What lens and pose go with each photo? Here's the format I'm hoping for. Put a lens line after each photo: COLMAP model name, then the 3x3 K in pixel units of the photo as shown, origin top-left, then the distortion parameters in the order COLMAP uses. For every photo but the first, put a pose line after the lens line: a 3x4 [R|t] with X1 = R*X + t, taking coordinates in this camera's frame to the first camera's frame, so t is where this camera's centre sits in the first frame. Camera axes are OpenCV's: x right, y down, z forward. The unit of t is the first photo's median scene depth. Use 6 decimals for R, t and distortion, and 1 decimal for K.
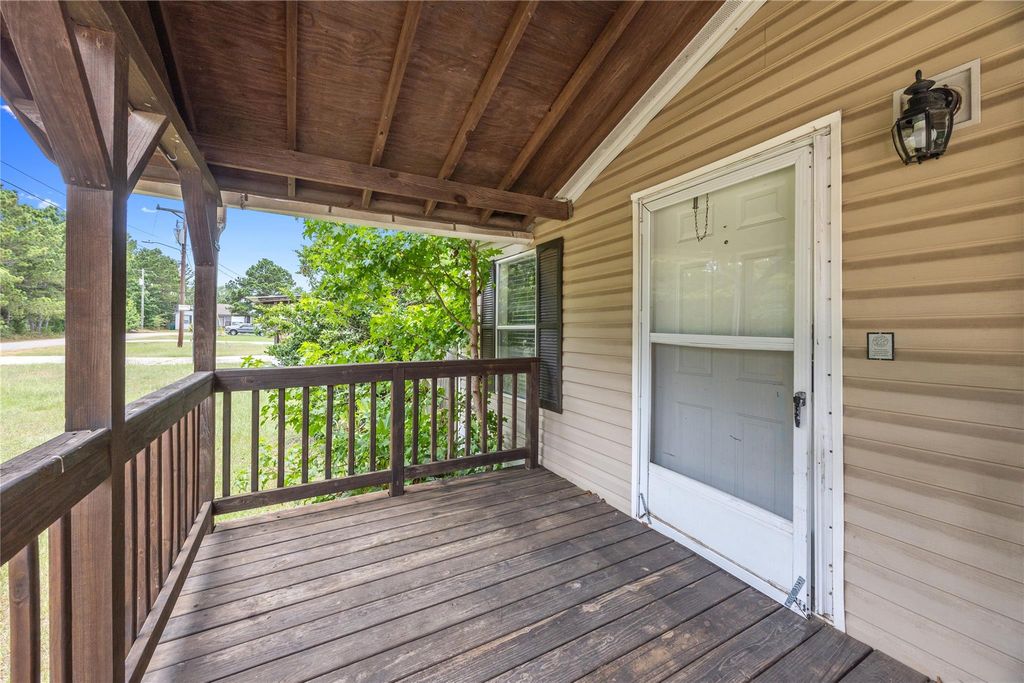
lens RADIAL K [[392.4, 0, 495.2], [0, 392.4, 342.3], [0, 0, 1]] dist [0.011070, -0.002196]
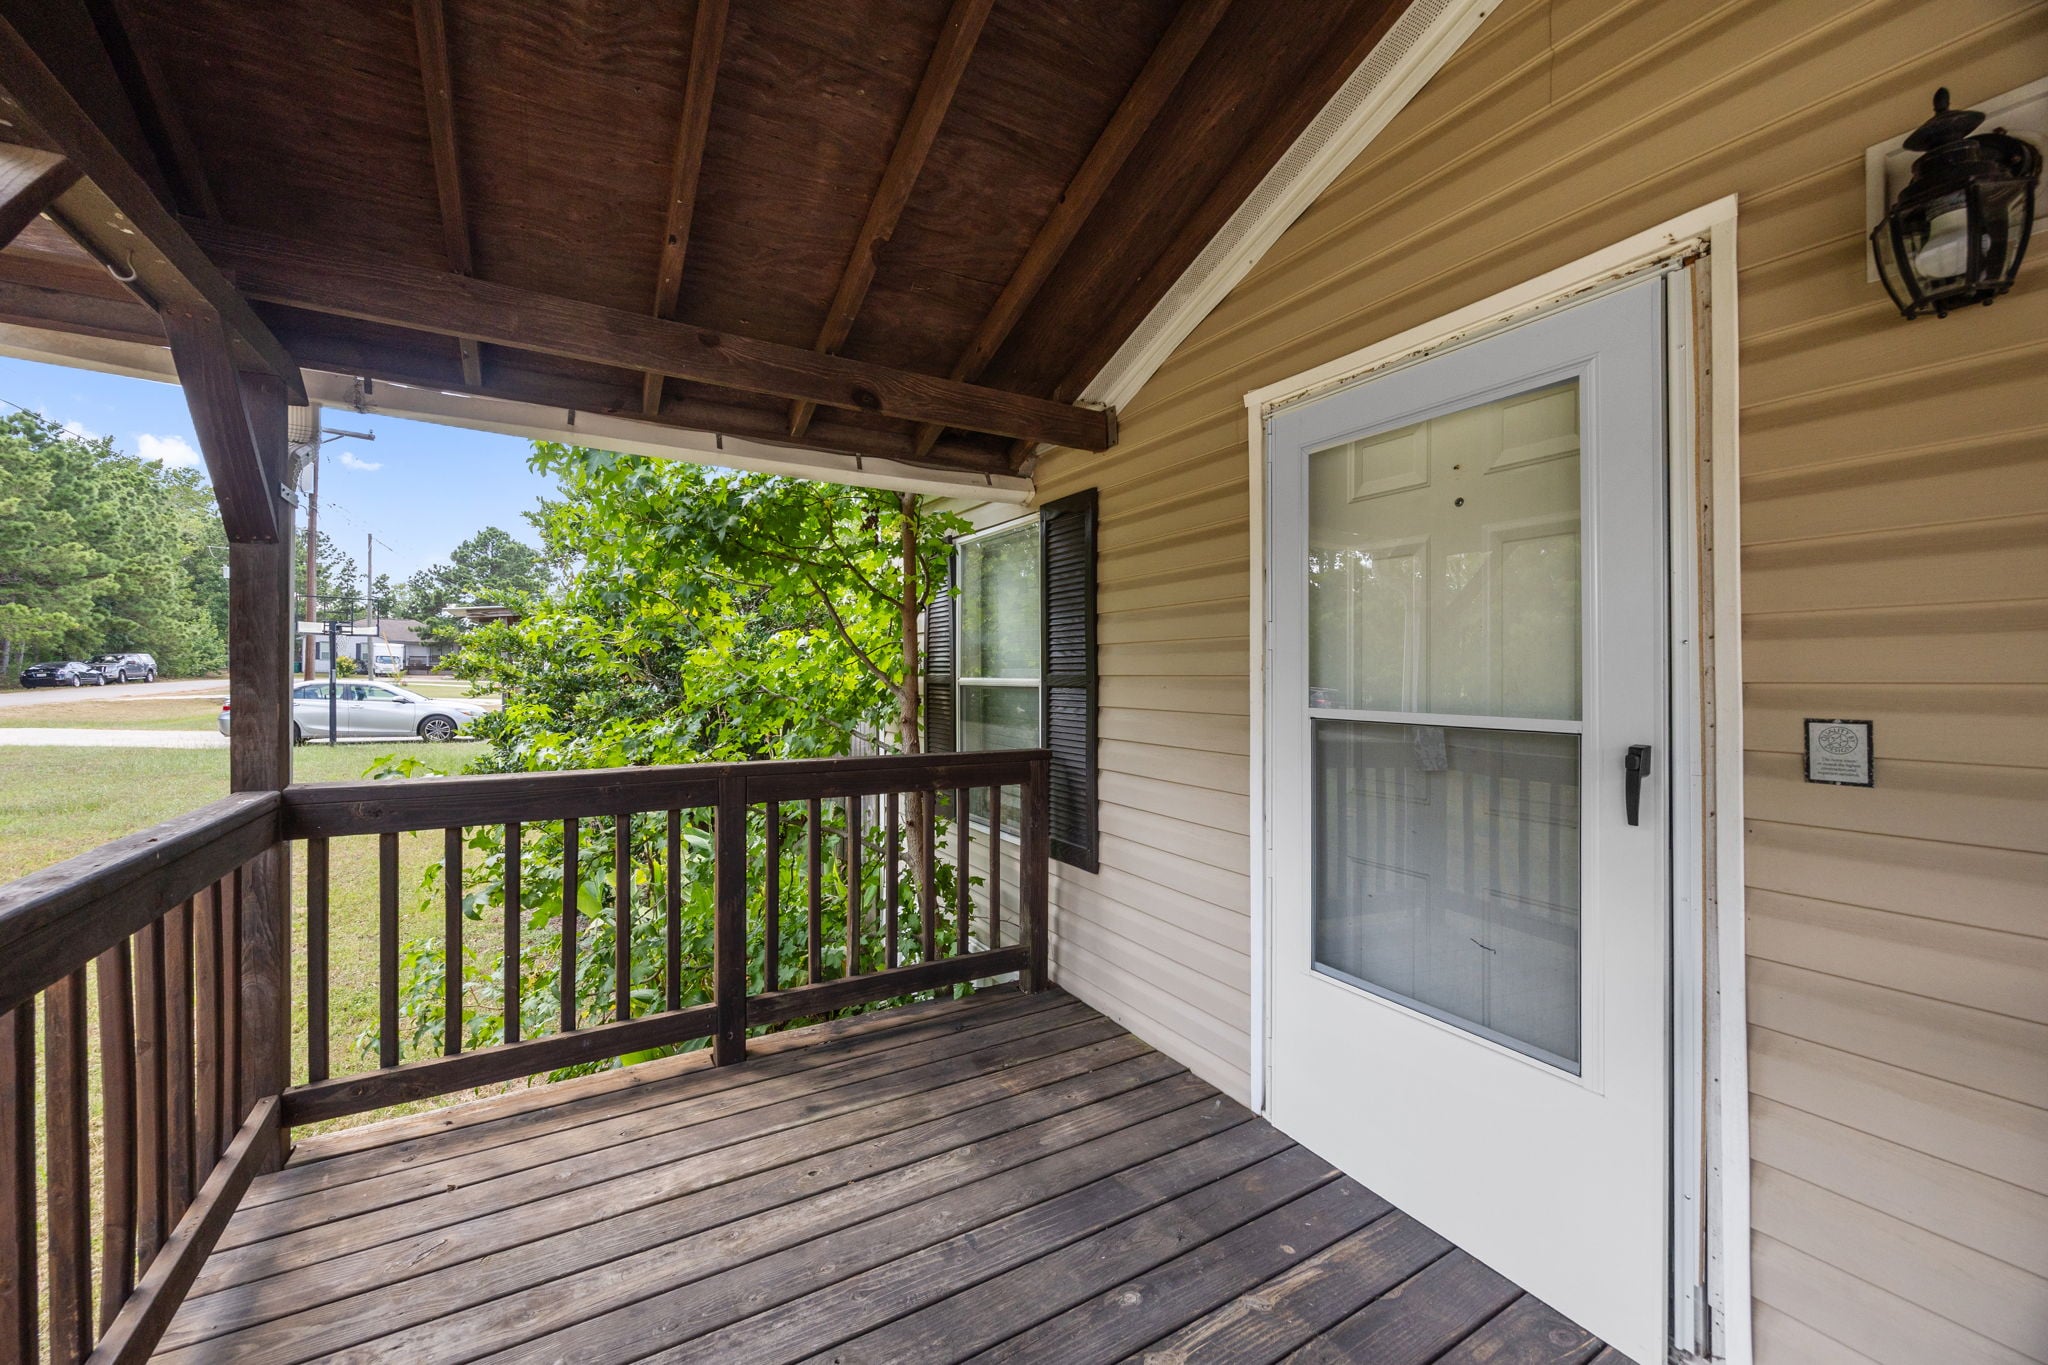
lens RADIAL K [[784.8, 0, 1023.3], [0, 784.8, 675.8], [0, 0, 1]] dist [0.011070, -0.002196]
pose [[0.997817, -0.001192, 0.066036, 0.030058], [0.003162, 0.999553, -0.029737, -0.026439], [-0.065971, 0.029881, 0.997374, 0.116930]]
